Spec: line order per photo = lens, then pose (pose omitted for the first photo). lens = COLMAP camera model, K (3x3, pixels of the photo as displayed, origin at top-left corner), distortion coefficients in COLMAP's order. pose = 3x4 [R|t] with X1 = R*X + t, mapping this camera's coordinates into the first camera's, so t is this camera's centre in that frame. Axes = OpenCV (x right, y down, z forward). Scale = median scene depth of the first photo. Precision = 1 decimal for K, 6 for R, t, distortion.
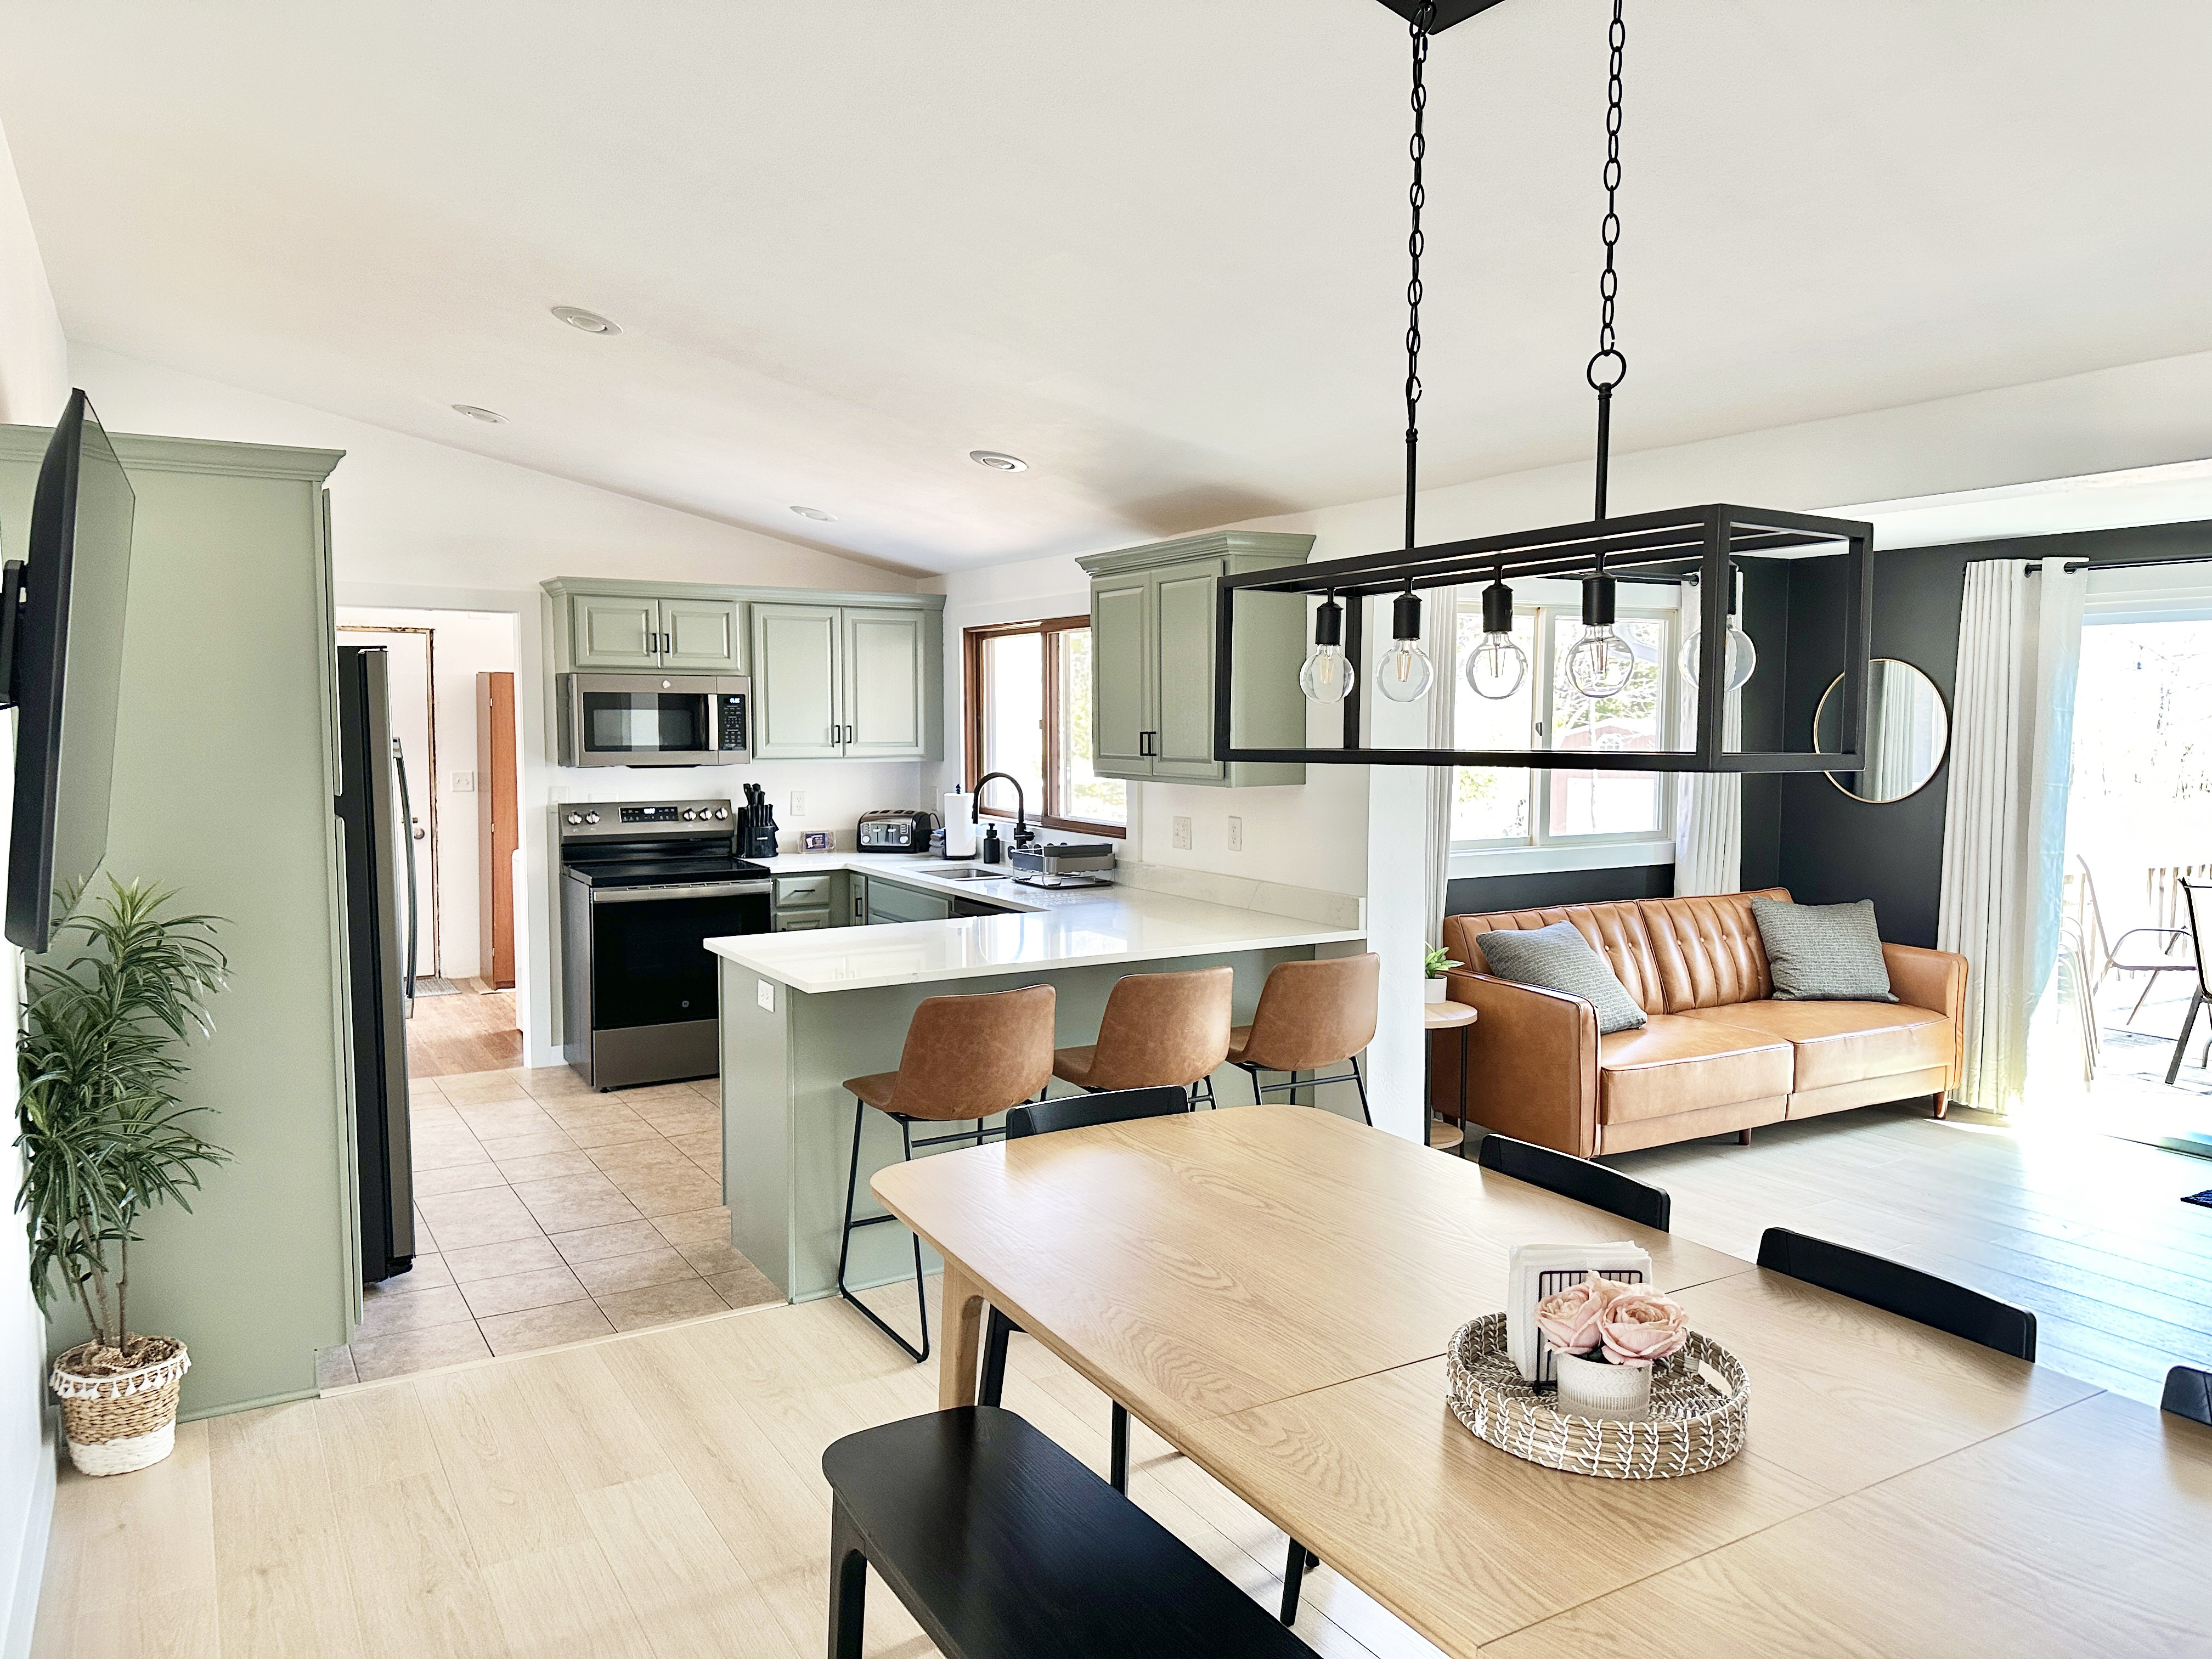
lens RADIAL K [[1549.9, 0, 1106.0], [0, 1549.9, 829.5], [0, 0, 1]] dist [0.002553, 0.000264]
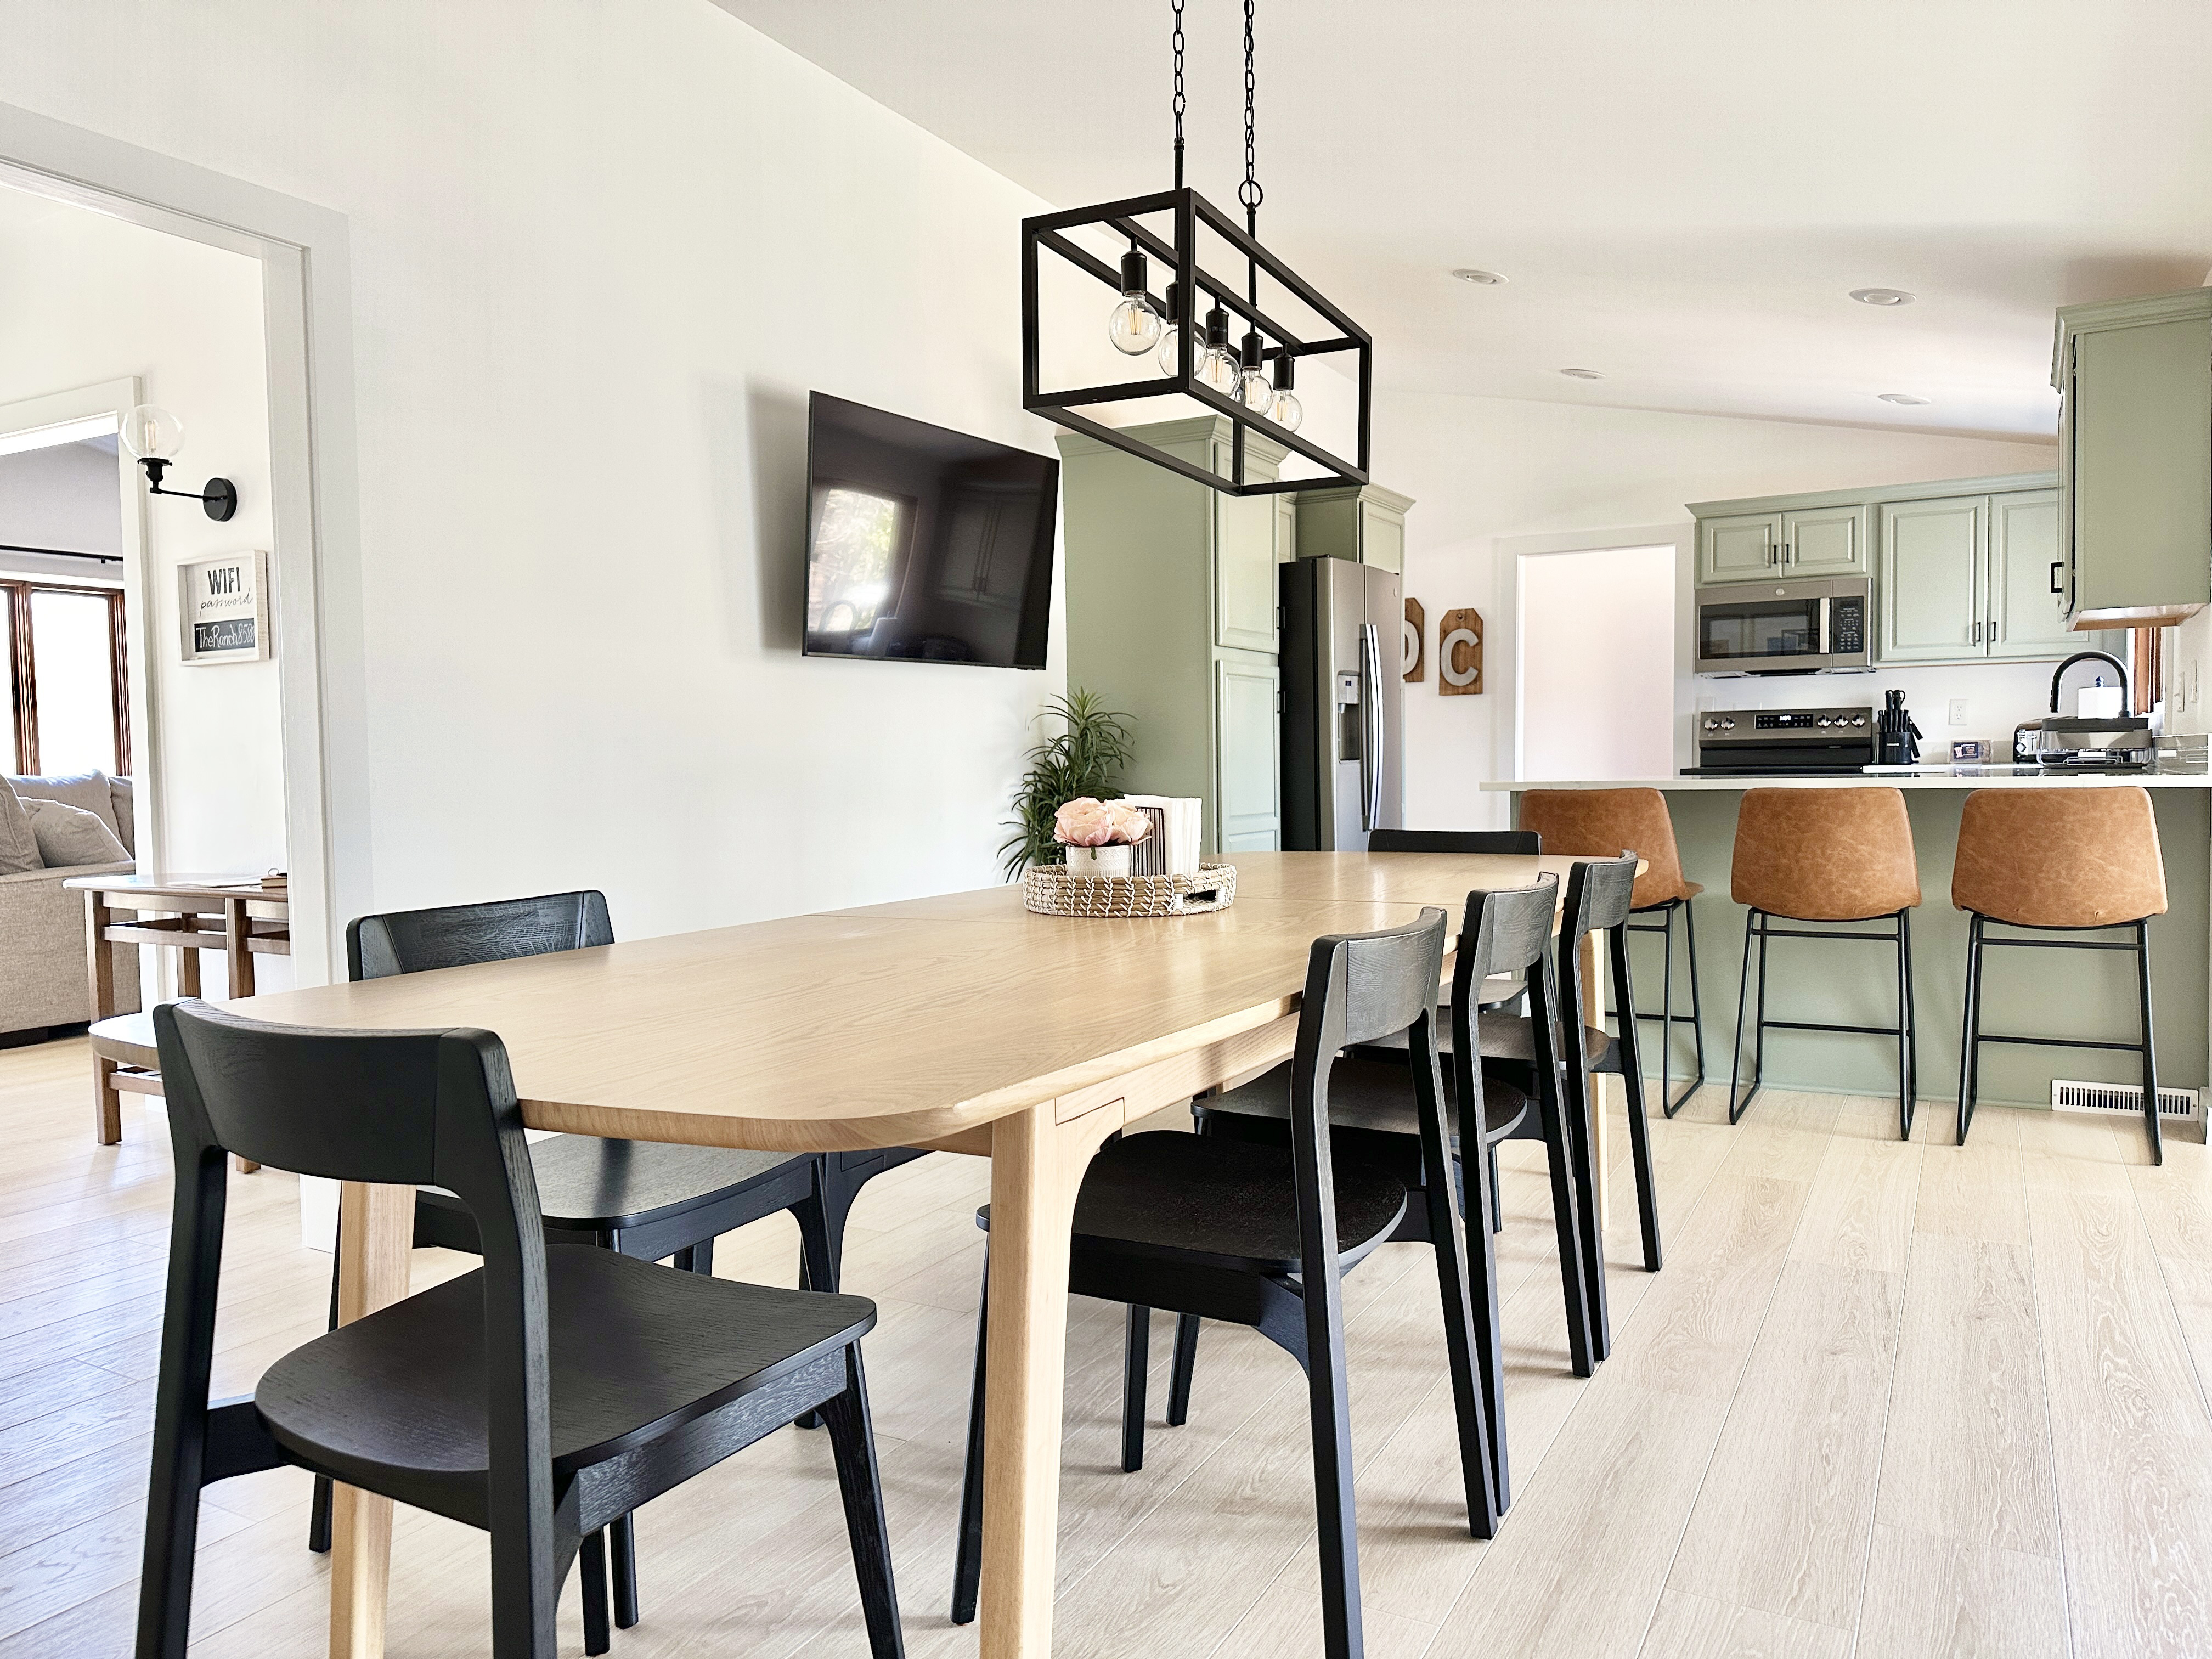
lens RADIAL K [[1566.4, 0, 1106.0], [0, 1566.4, 829.5], [0, 0, 1]] dist [-0.003513, -0.001564]
pose [[0.499002, 0.030085, -0.866078, 0.396967], [-0.049128, 0.998772, 0.006389, 0.079428], [0.865207, 0.039360, 0.499868, 0.083629]]
